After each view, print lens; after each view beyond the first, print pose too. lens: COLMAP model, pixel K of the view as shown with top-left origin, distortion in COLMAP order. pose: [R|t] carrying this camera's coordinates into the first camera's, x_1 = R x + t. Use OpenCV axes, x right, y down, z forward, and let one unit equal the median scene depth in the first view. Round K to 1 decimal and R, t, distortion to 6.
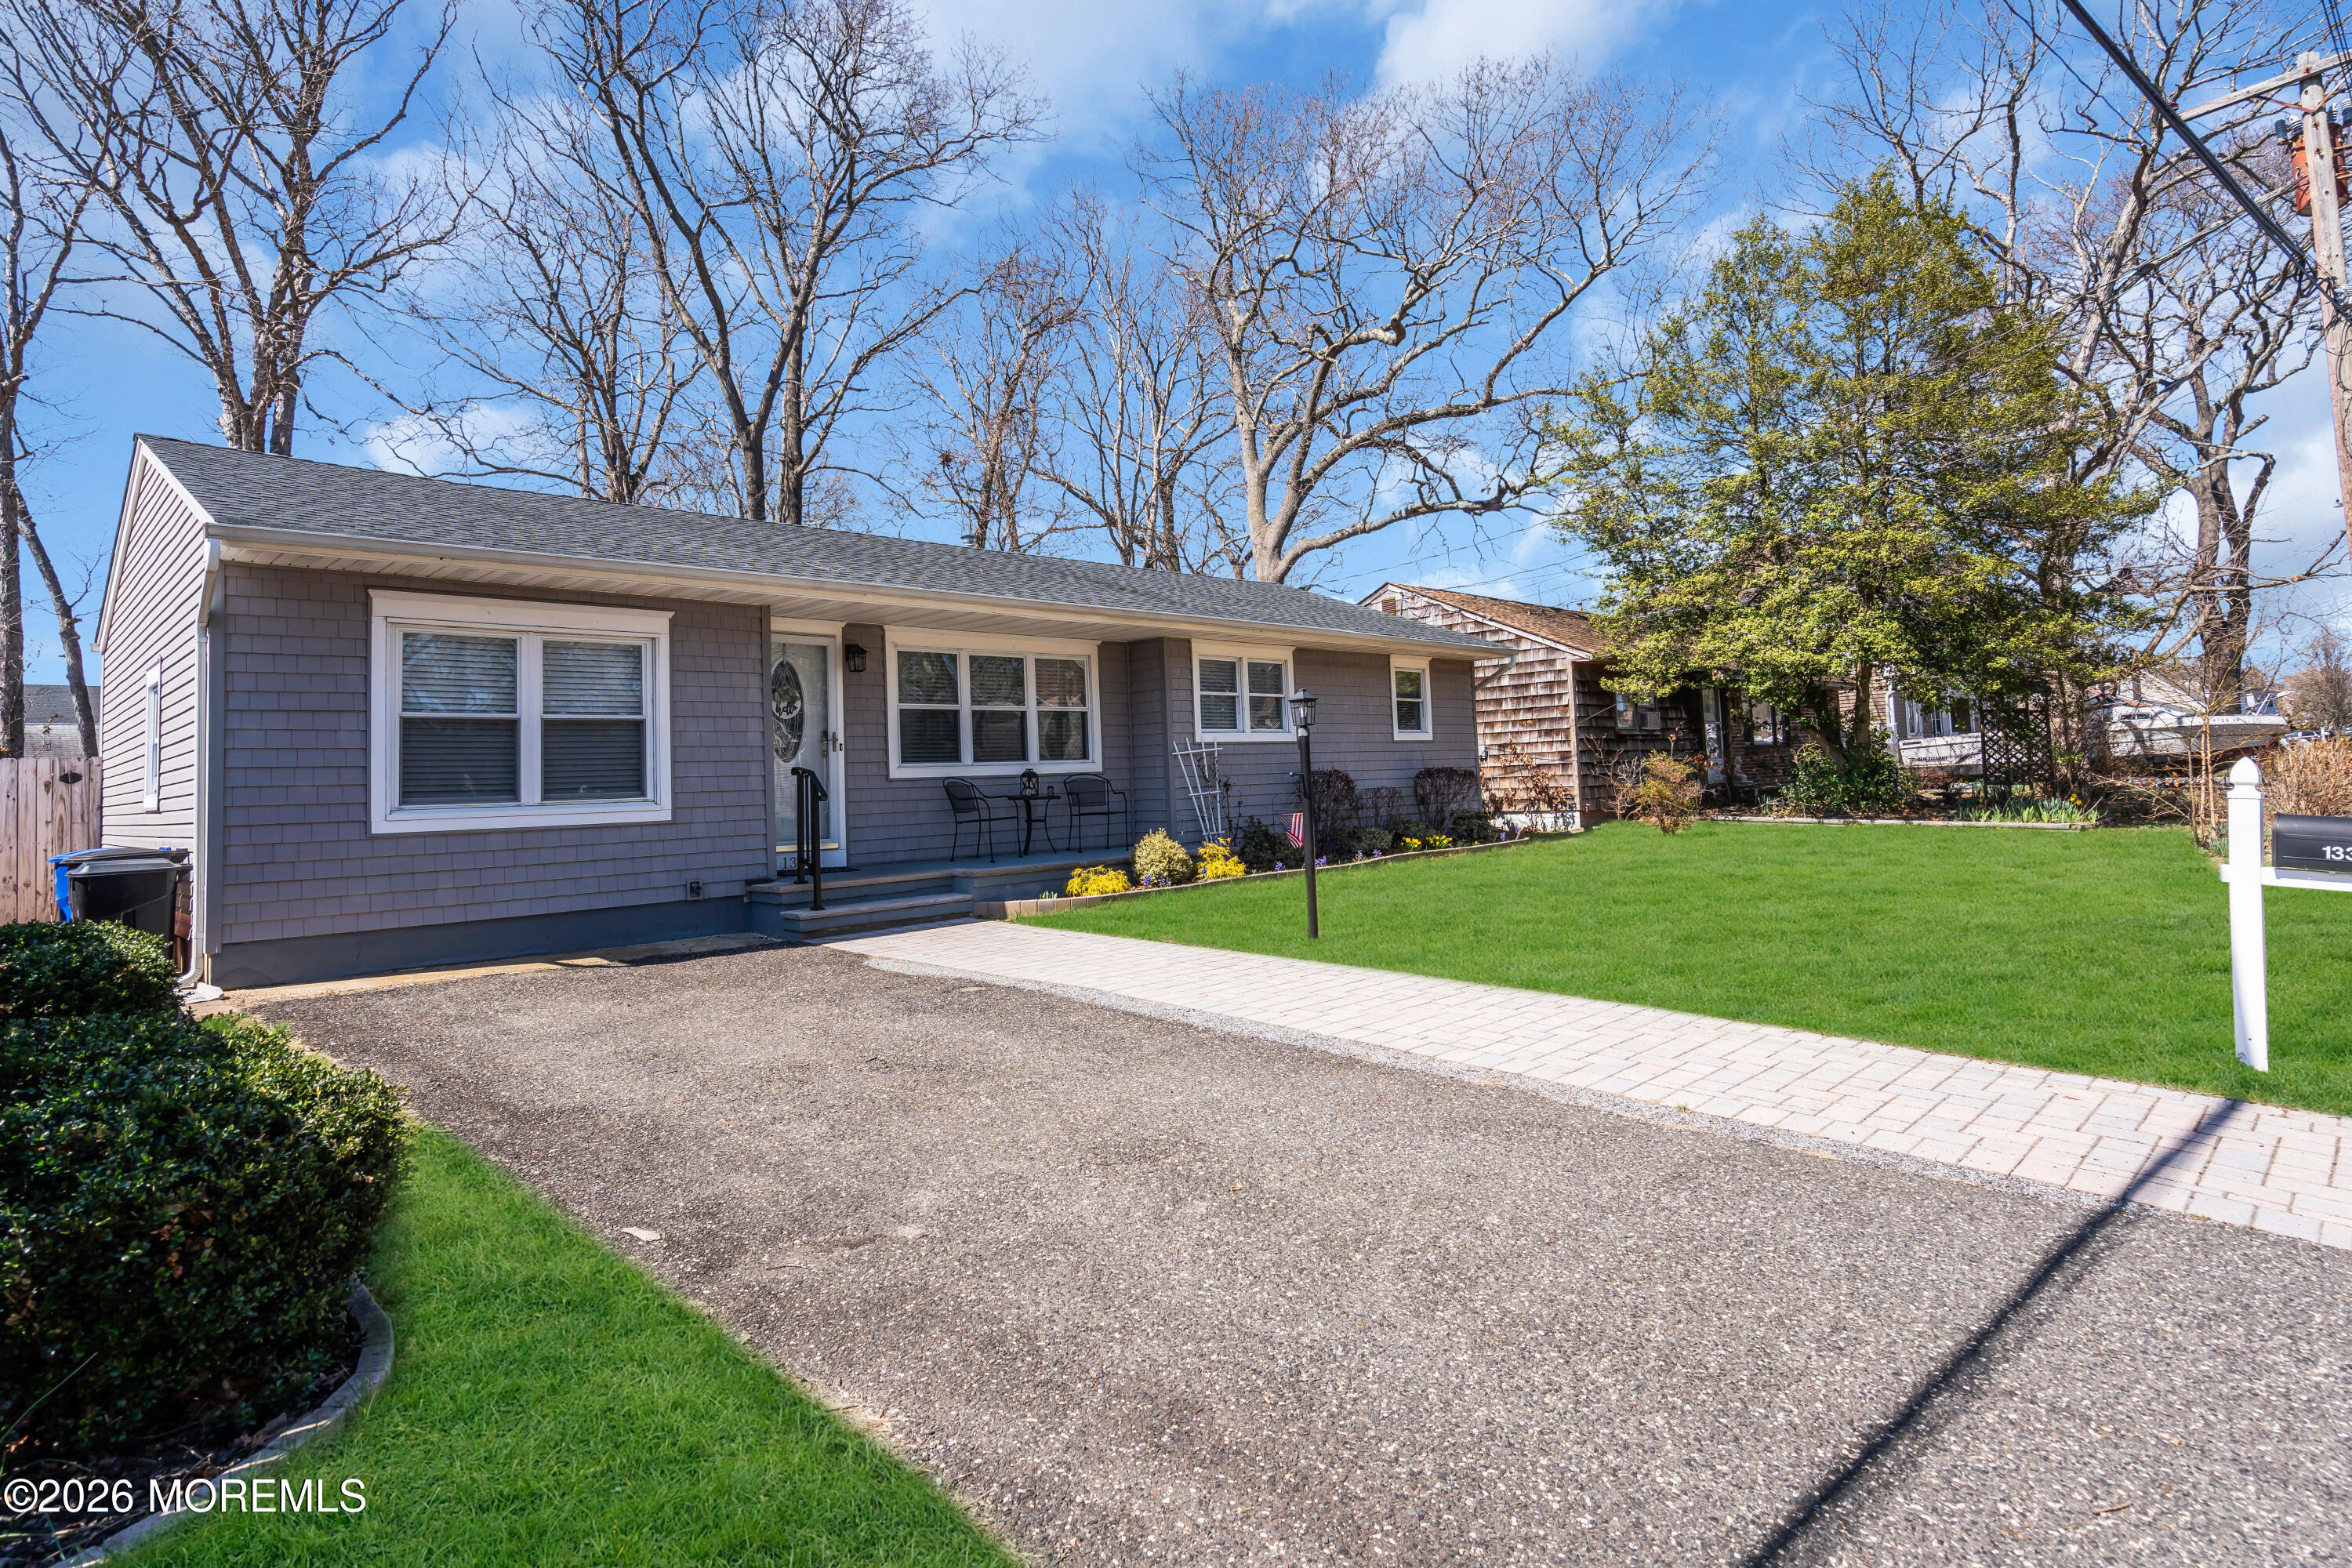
lens RADIAL K [[1214.9, 0, 1184.4], [0, 1214.9, 710.2], [0, 0, 1]] dist [0.001716, 0.001501]
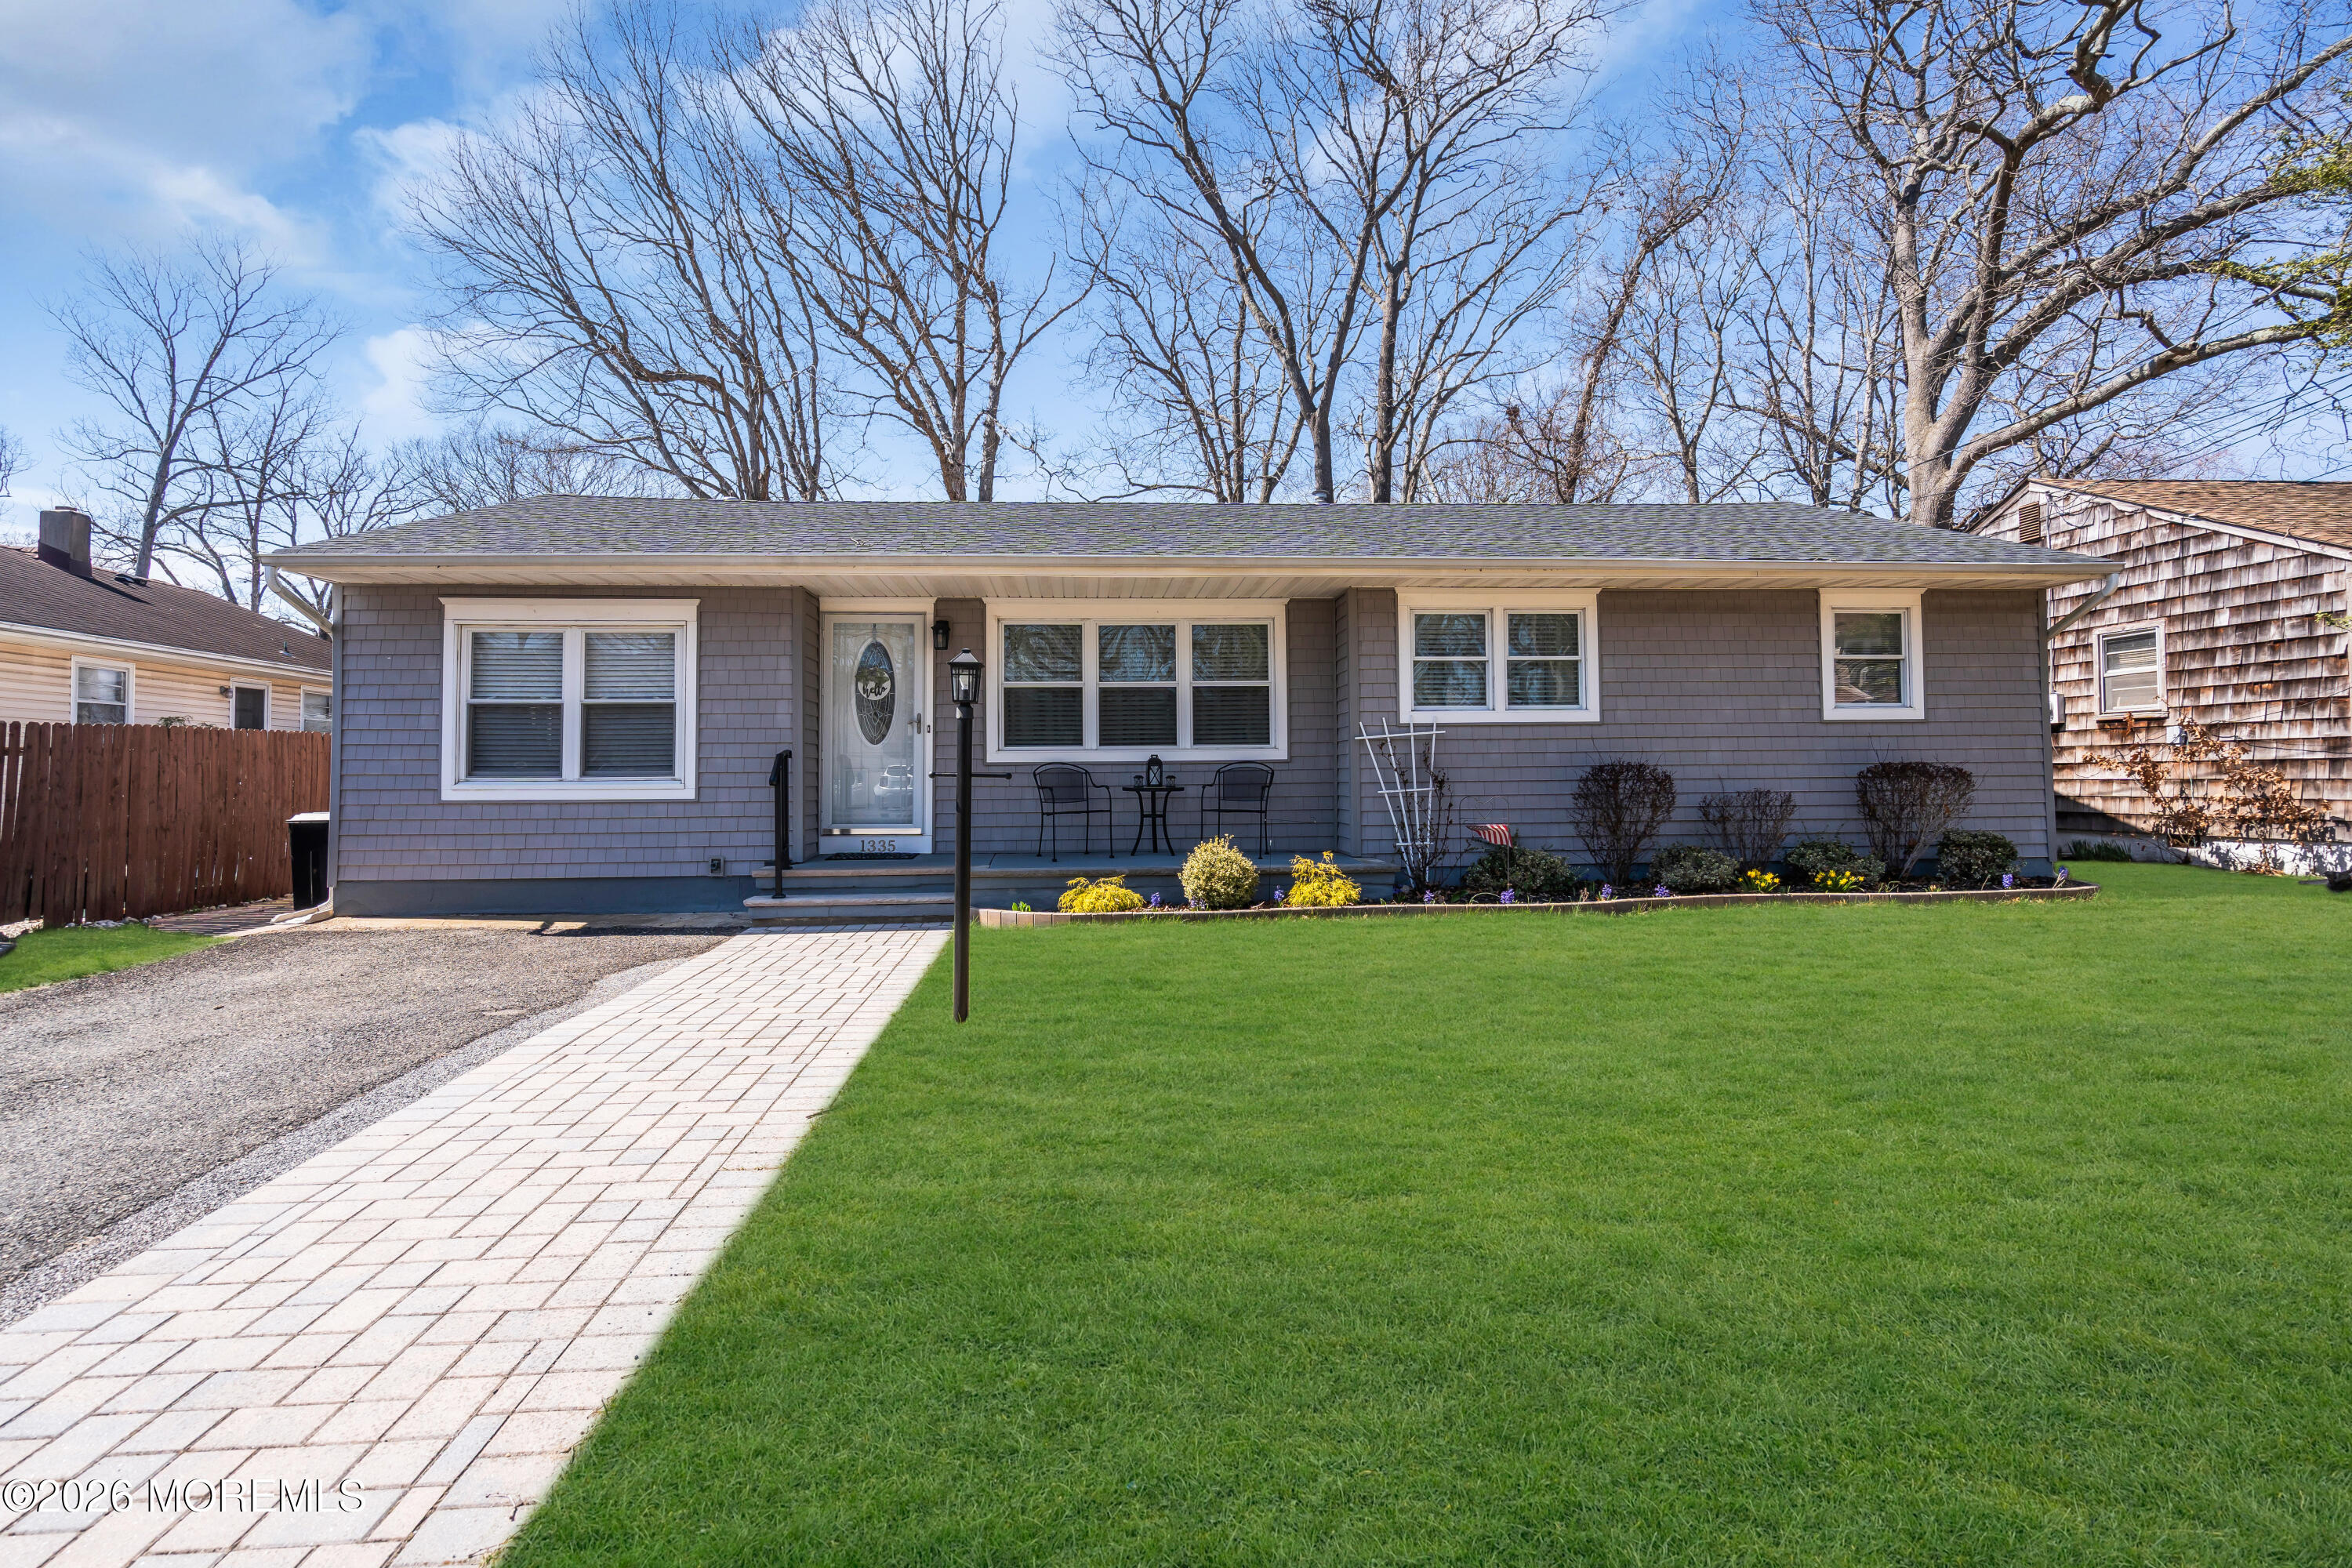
lens RADIAL K [[1144.6, 0, 1180.1], [0, 1144.6, 730.2], [0, 0, 1]] dist [0.003341, 0.000610]
pose [[0.757901, 0.005310, -0.652348, 0.453191], [0.018753, 0.999376, 0.029921, 0.008161], [0.652100, -0.034911, 0.757328, 0.442061]]
